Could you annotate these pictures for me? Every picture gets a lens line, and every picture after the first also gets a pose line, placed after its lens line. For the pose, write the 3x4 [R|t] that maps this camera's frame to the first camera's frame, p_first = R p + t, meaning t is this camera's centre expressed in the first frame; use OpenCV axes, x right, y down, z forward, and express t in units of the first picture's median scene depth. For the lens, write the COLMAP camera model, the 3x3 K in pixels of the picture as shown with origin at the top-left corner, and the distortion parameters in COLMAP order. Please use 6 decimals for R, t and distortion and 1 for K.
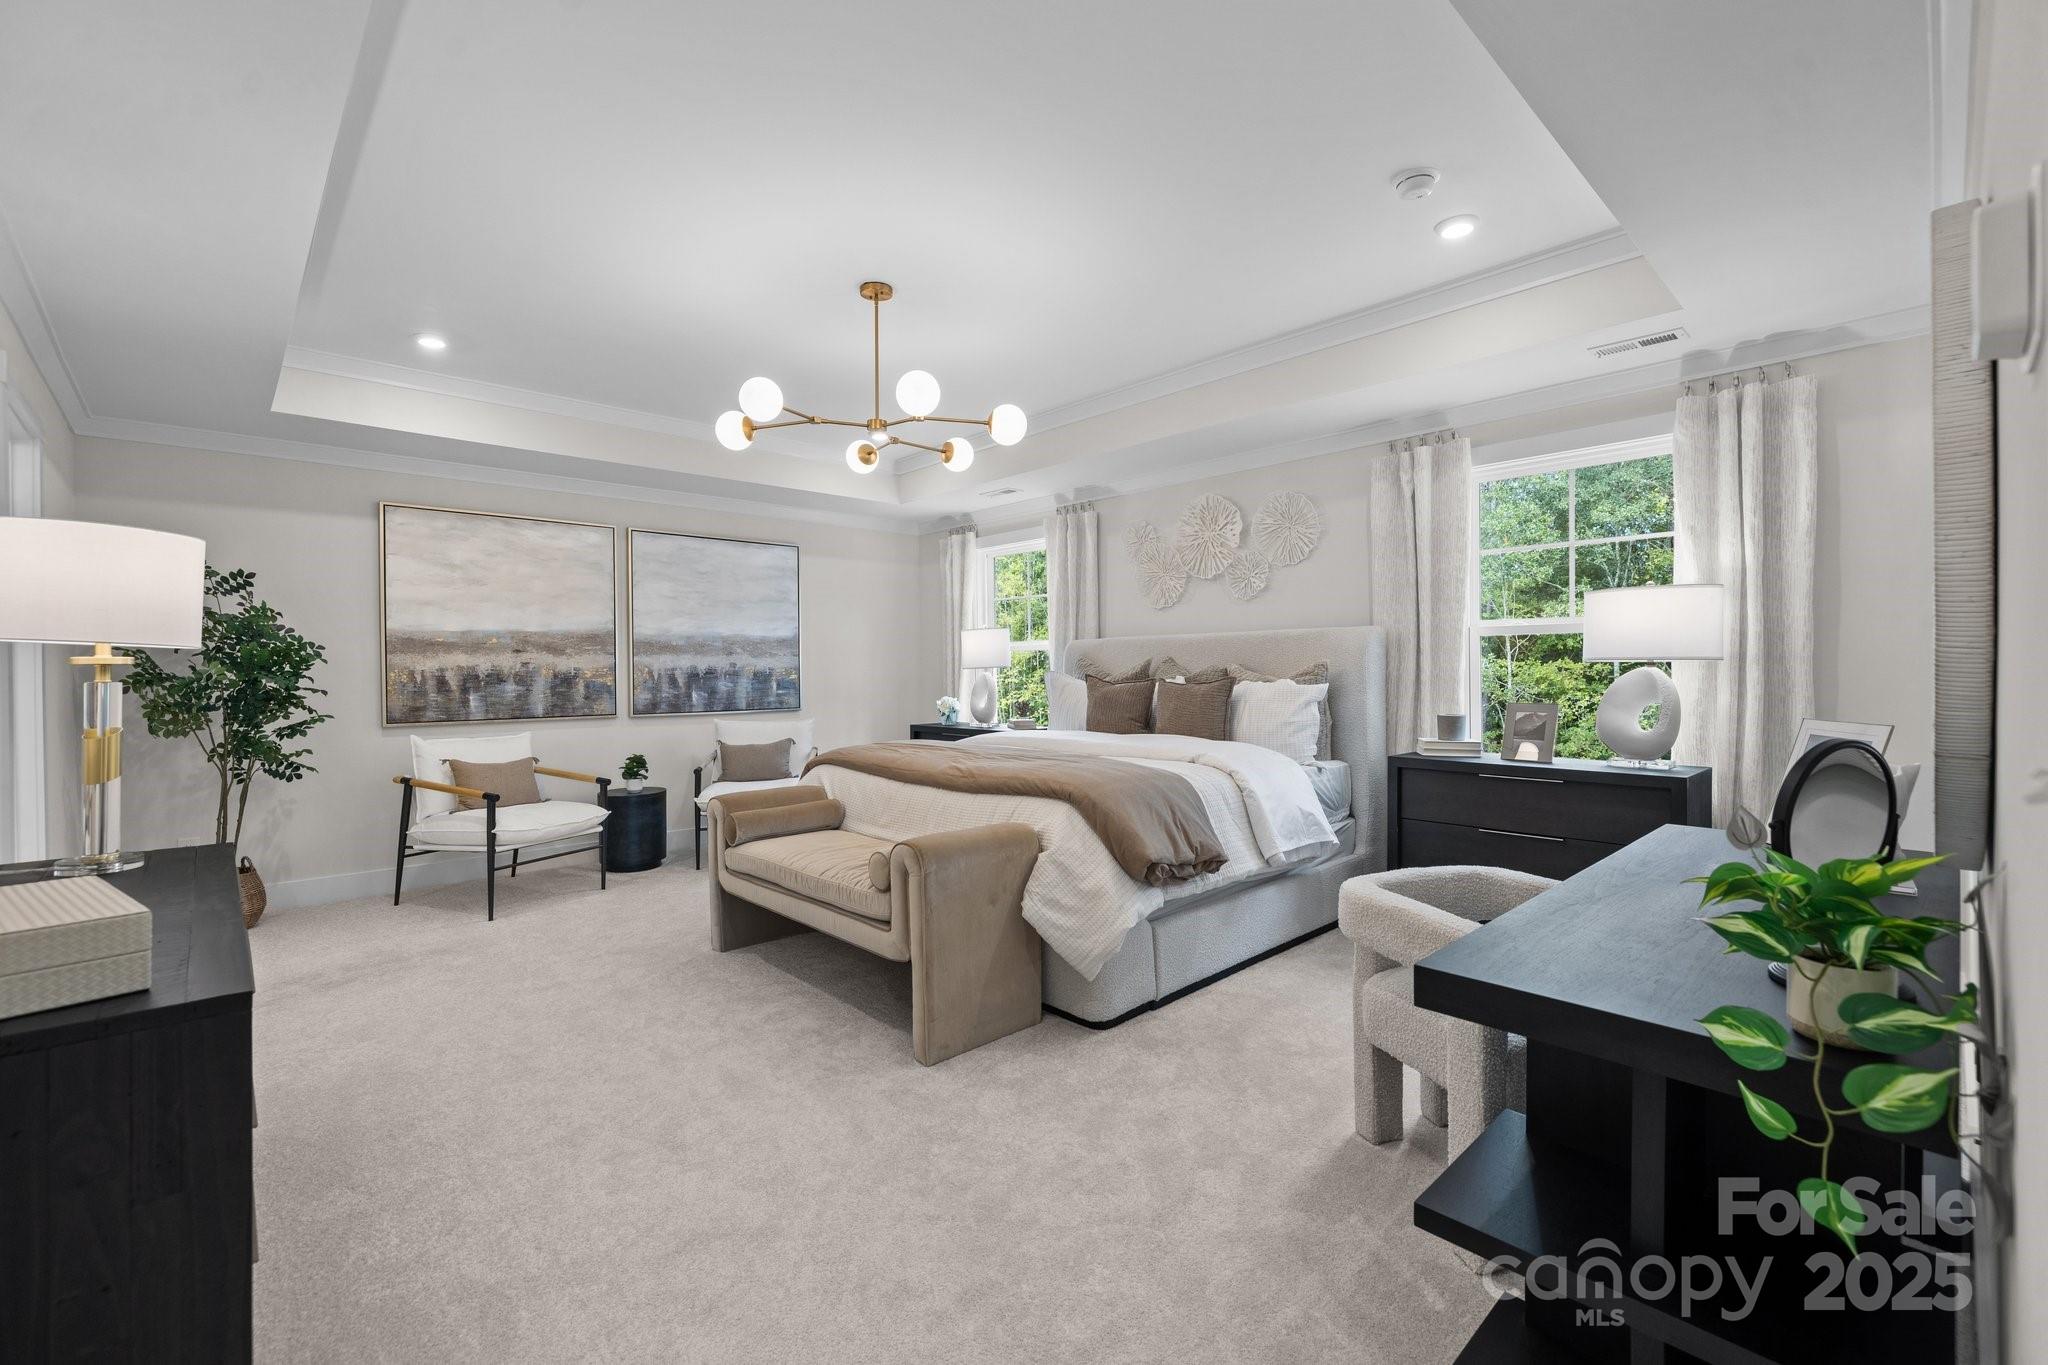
lens RADIAL K [[867.4, 0, 1022.2], [0, 867.4, 662.0], [0, 0, 1]] dist [-0.001450, -0.000479]
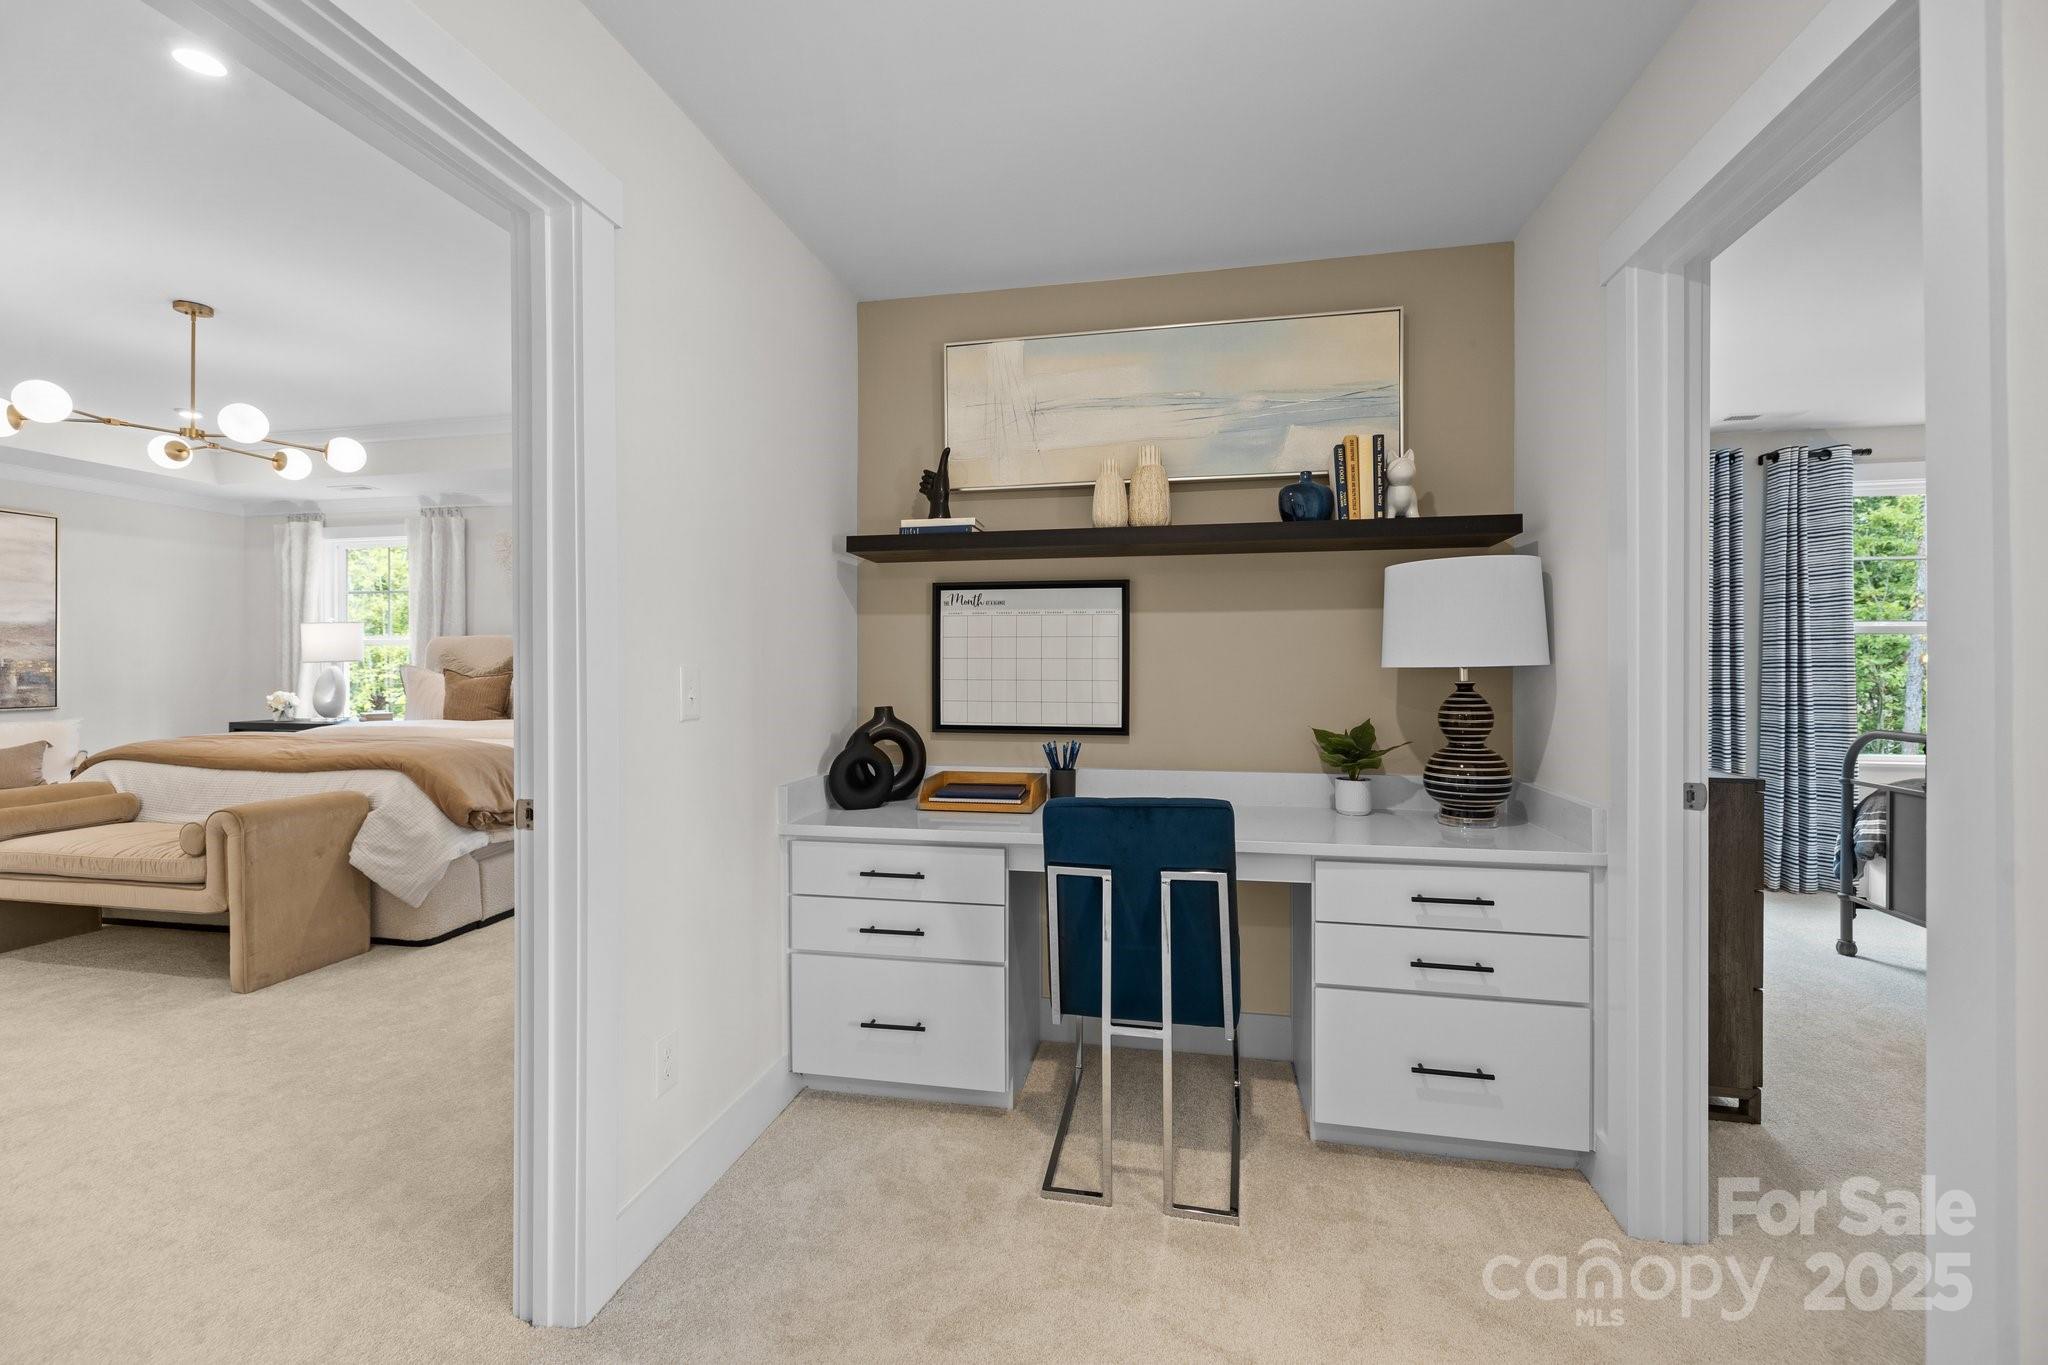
lens RADIAL K [[867.4, 0, 1022.2], [0, 867.4, 662.0], [0, 0, 1]] dist [-0.001450, -0.000479]
pose [[0.817822, 0.010917, 0.575367, 0.061138], [-0.012817, 0.999918, -0.000753, -0.004748], [-0.575328, -0.006758, 0.817895, -0.488066]]
